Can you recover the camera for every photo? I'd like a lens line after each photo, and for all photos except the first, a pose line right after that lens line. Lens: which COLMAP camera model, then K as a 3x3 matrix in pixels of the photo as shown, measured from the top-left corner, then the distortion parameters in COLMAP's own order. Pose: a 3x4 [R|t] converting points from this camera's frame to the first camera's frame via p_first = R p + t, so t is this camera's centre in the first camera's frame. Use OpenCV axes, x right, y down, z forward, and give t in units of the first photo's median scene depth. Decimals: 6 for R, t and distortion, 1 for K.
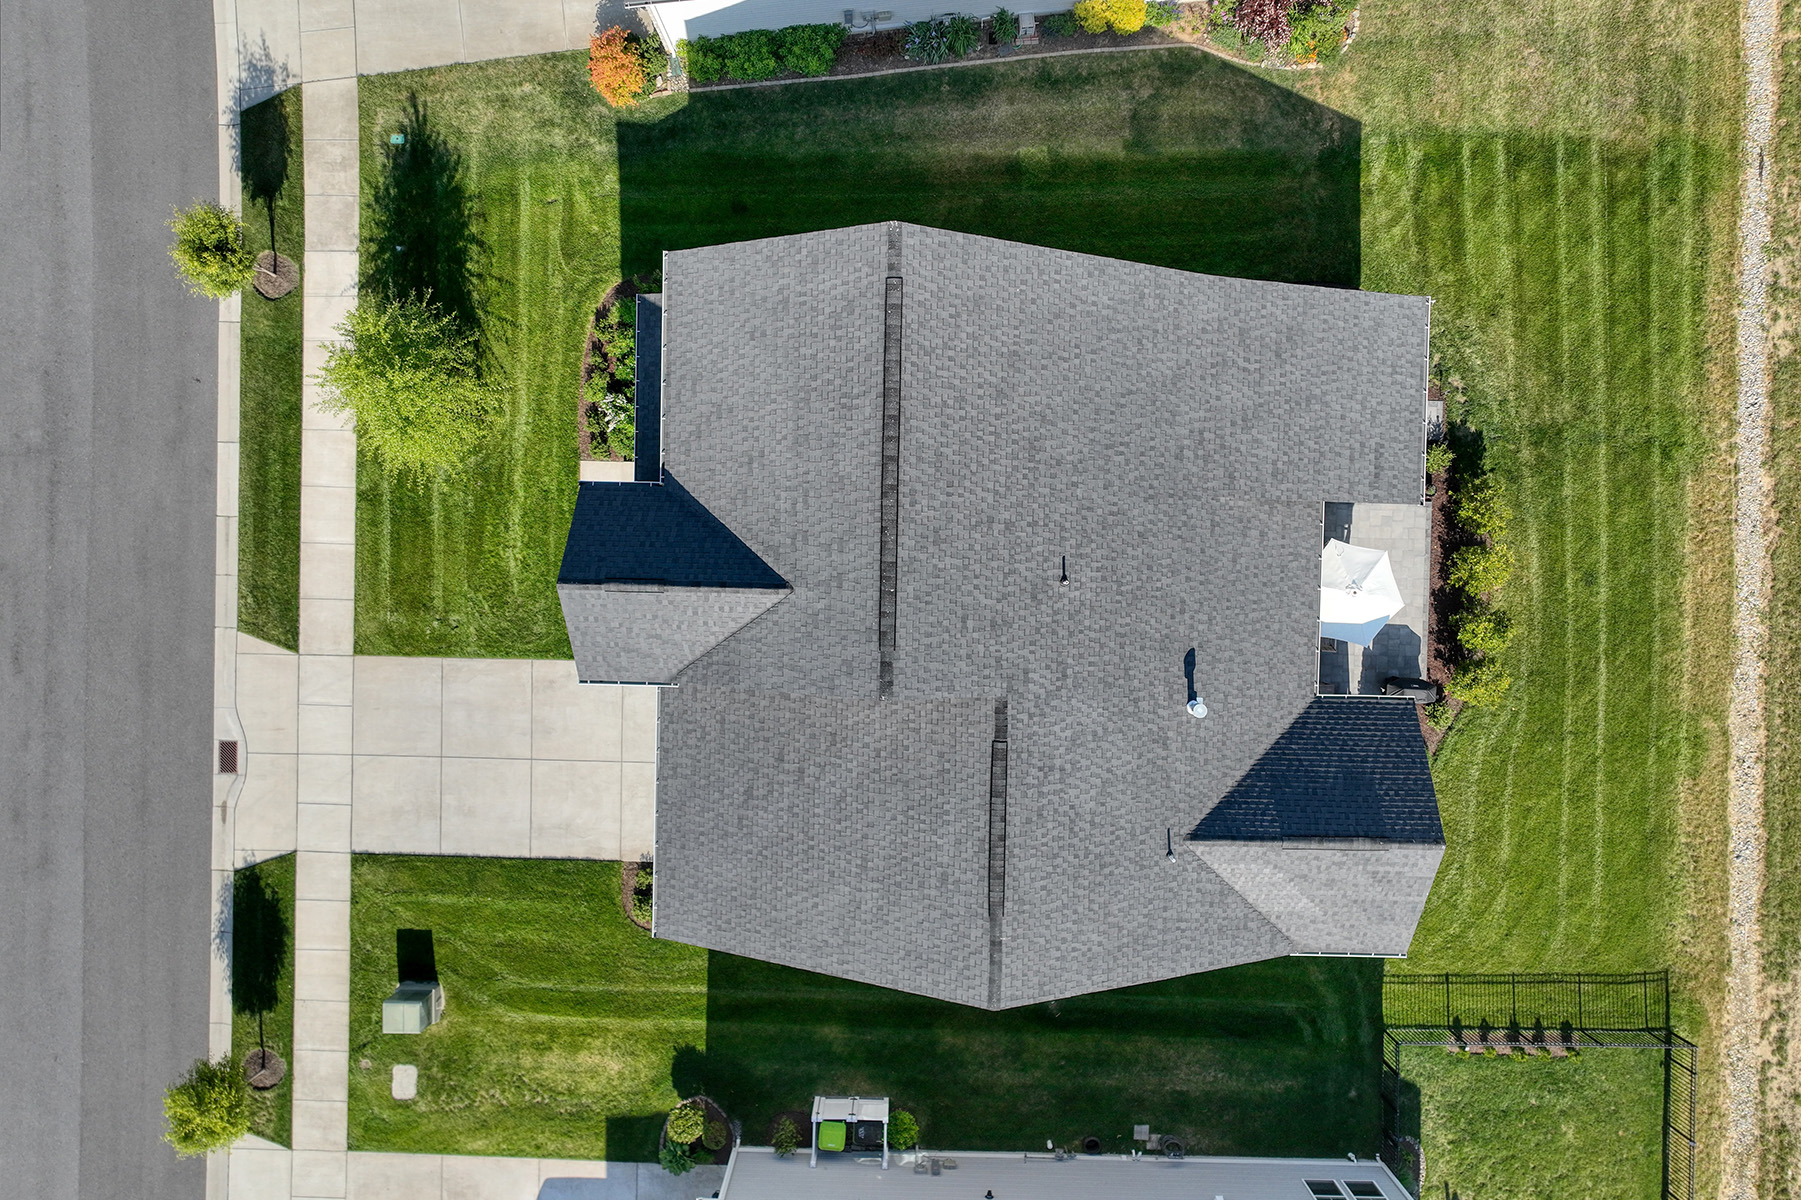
lens RADIAL K [[1250.5, 0, 903.3], [0, 1250.5, 594.7], [0, 0, 1]] dist [0.009908, 0.000003]
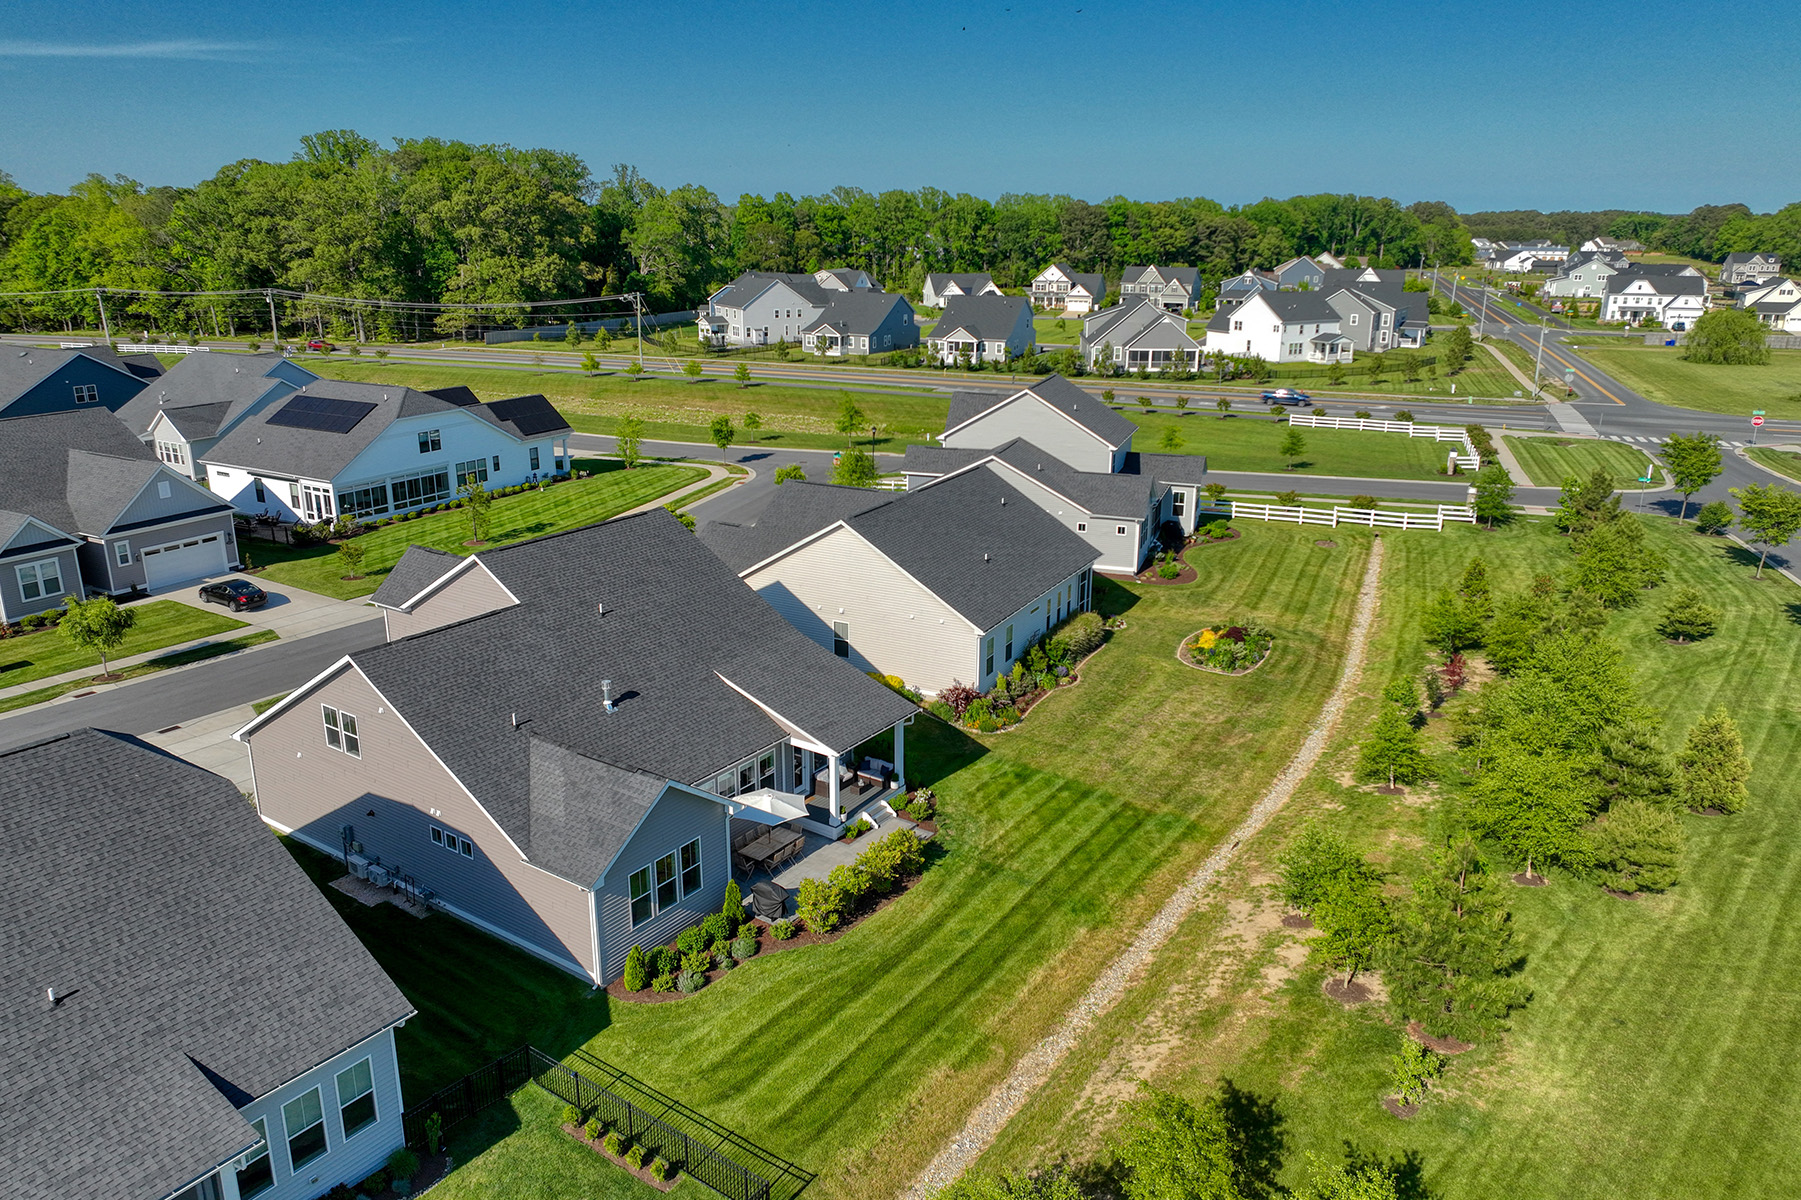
lens RADIAL K [[1250.5, 0, 907.0], [0, 1250.5, 615.2], [0, 0, 1]] dist [0.009908, 0.000003]
pose [[0.835167, 0.178729, -0.520146, 1.048621], [-0.549528, 0.232165, -0.802570, 0.868904], [-0.022683, 0.956115, 0.292113, 0.390022]]
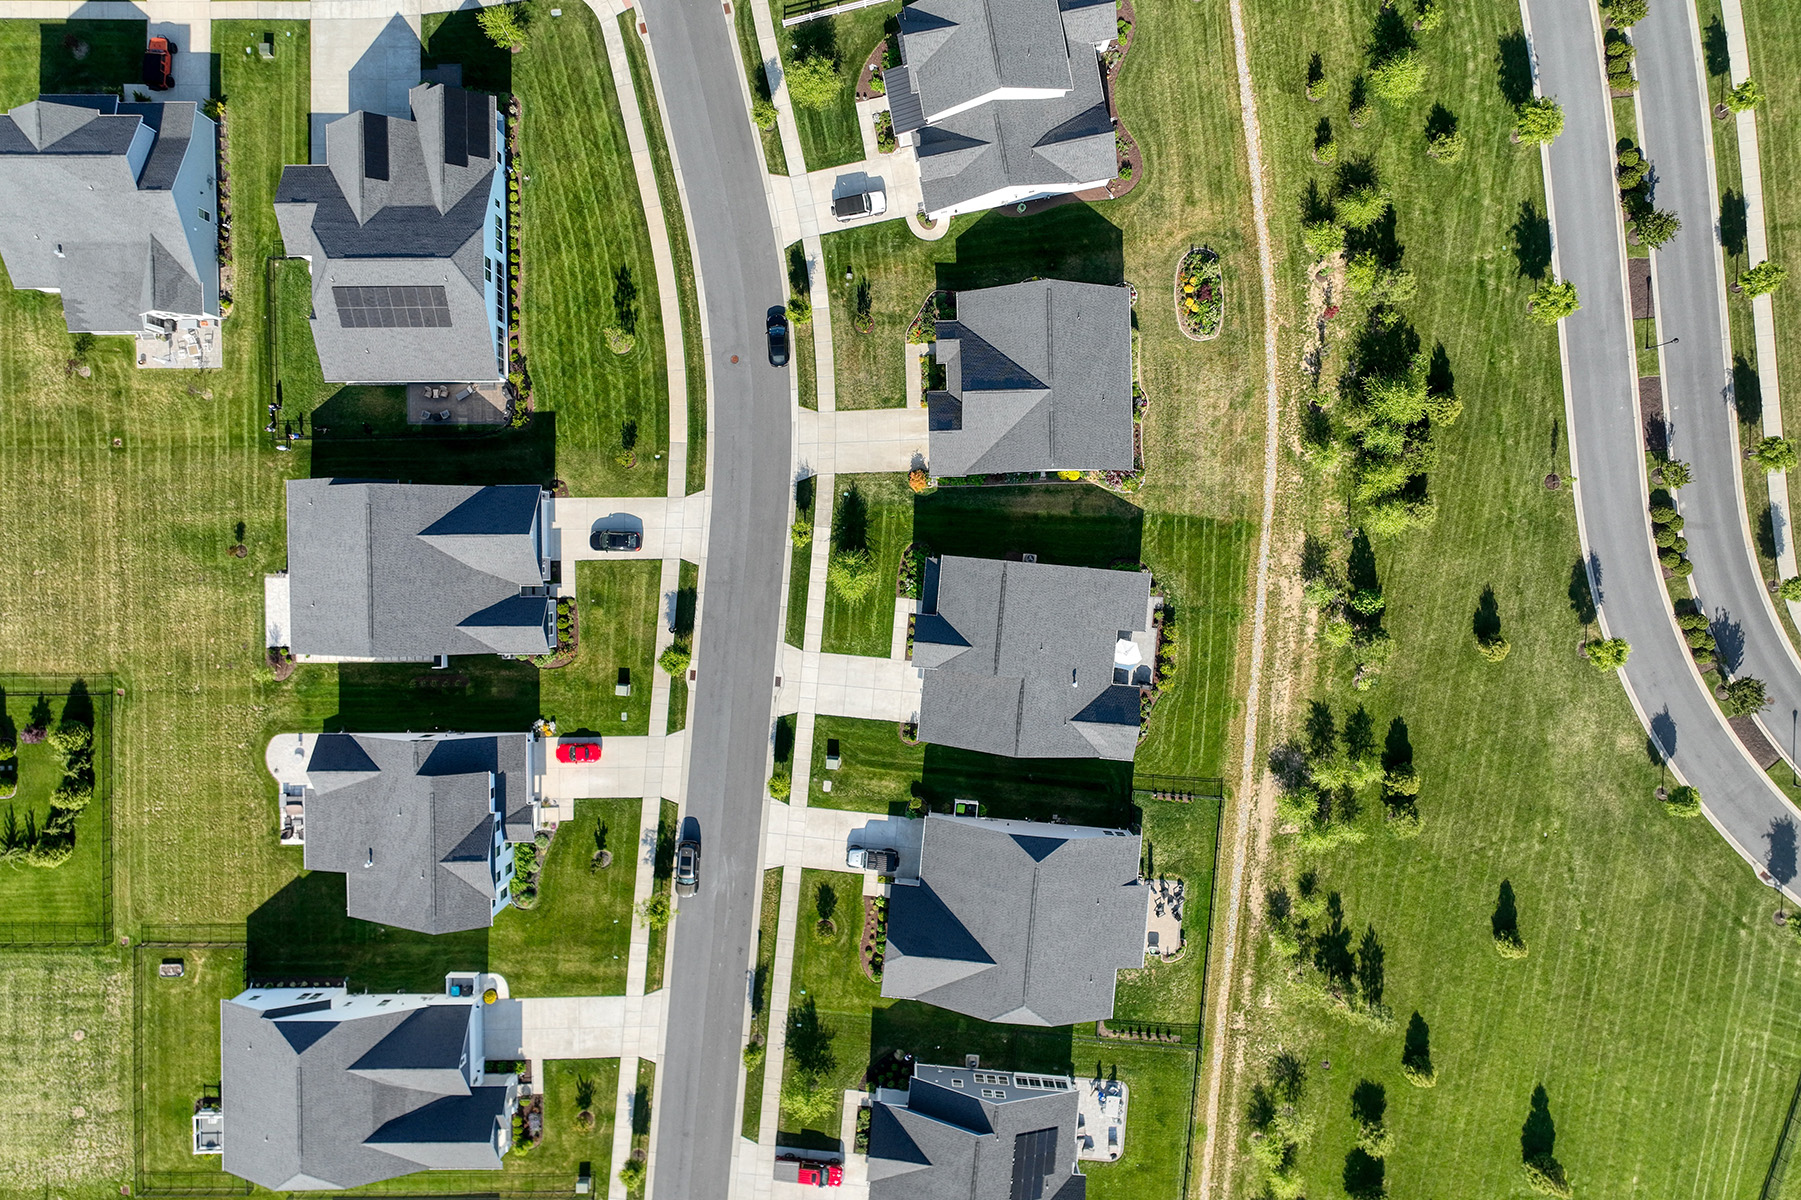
lens RADIAL K [[1232.1, 0, 902.0], [0, 1232.1, 600.8], [0, 0, 1]] dist [0.005750, -0.000464]
pose [[0.997735, 0.067219, -0.002541, -0.233865], [-0.067201, 0.997716, 0.006839, -0.121322], [0.002995, -0.006653, 0.999973, -2.179852]]
